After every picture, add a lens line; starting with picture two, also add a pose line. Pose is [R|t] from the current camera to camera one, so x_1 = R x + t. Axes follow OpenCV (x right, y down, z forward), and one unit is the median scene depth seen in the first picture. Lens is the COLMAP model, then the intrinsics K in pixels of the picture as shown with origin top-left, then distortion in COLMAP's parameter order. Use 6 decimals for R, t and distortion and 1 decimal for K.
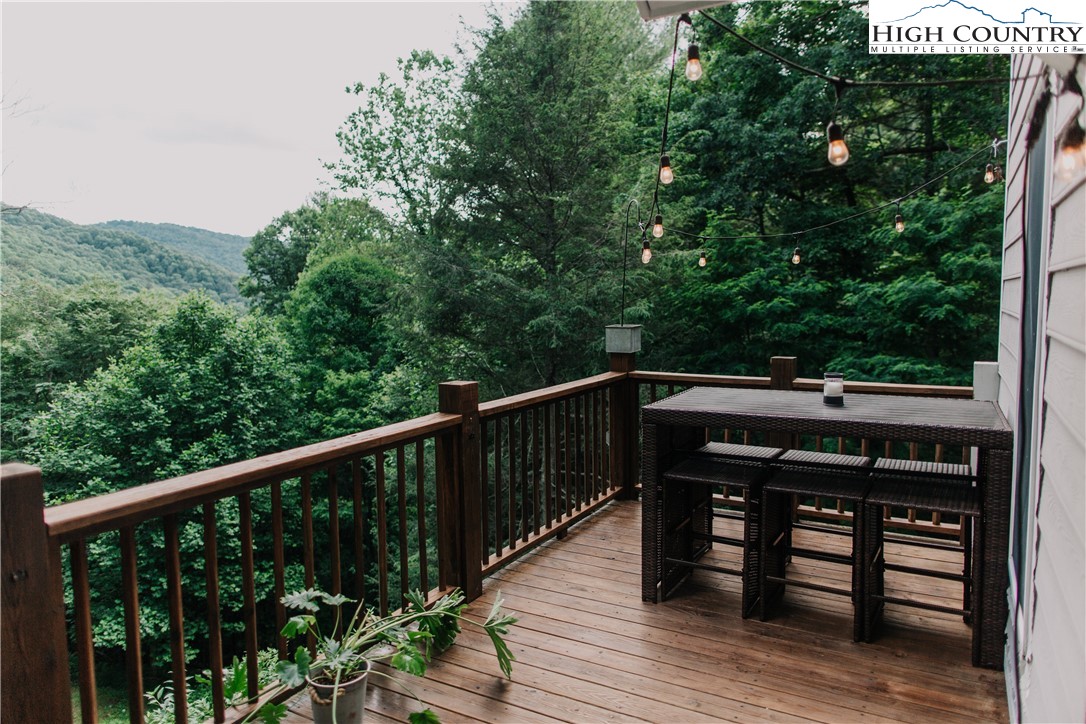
lens RADIAL K [[726.2, 0, 544.8], [0, 726.2, 360.5], [0, 0, 1]] dist [0.001941, 0.002912]
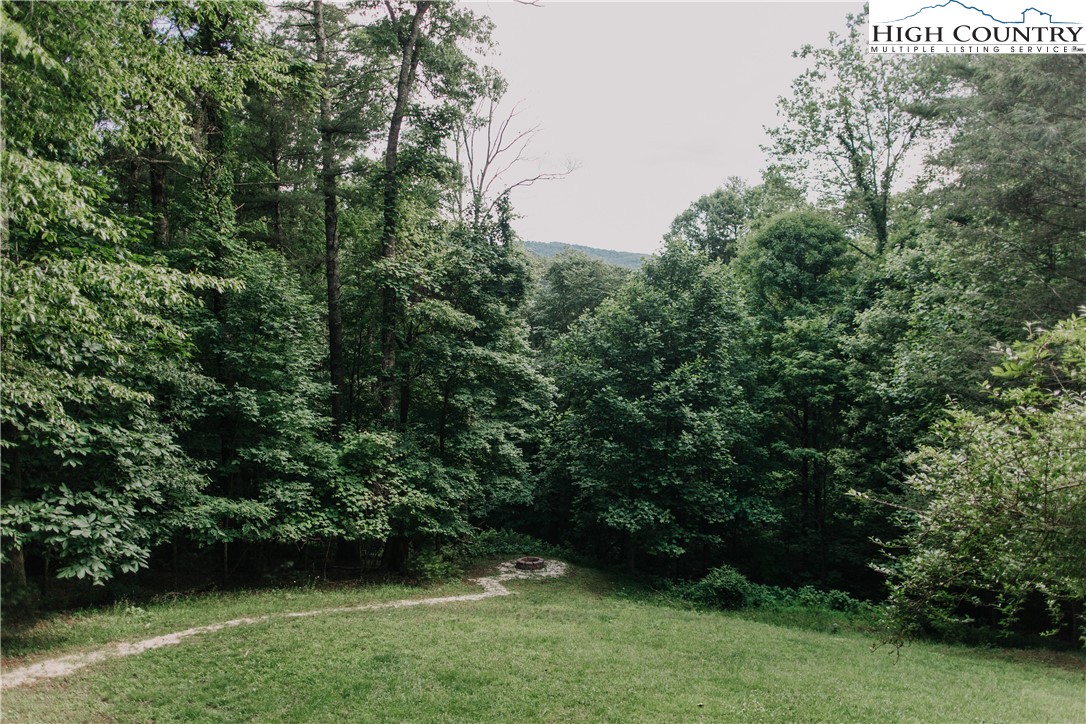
lens RADIAL K [[726.2, 0, 547.1], [0, 726.2, 355.1], [0, 0, 1]] dist [0.001941, 0.002912]
pose [[0.882790, 0.033058, -0.468603, -0.120594], [-0.042608, 0.999044, -0.009791, 0.097593], [0.467831, 0.028609, 0.883355, -0.060190]]
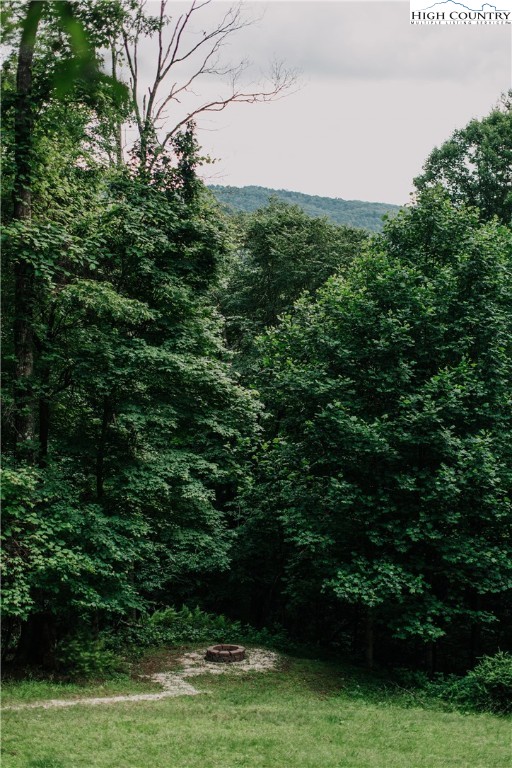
lens RADIAL K [[1085.6, 0, 253.4], [0, 1085.6, 385.7], [0, 0, 1]] dist [0.000394, 0.000000]
pose [[0.888199, 0.041458, -0.457584, -0.105293], [-0.037761, 0.999138, 0.017227, 0.096660], [0.457904, 0.001978, 0.888999, -0.103875]]
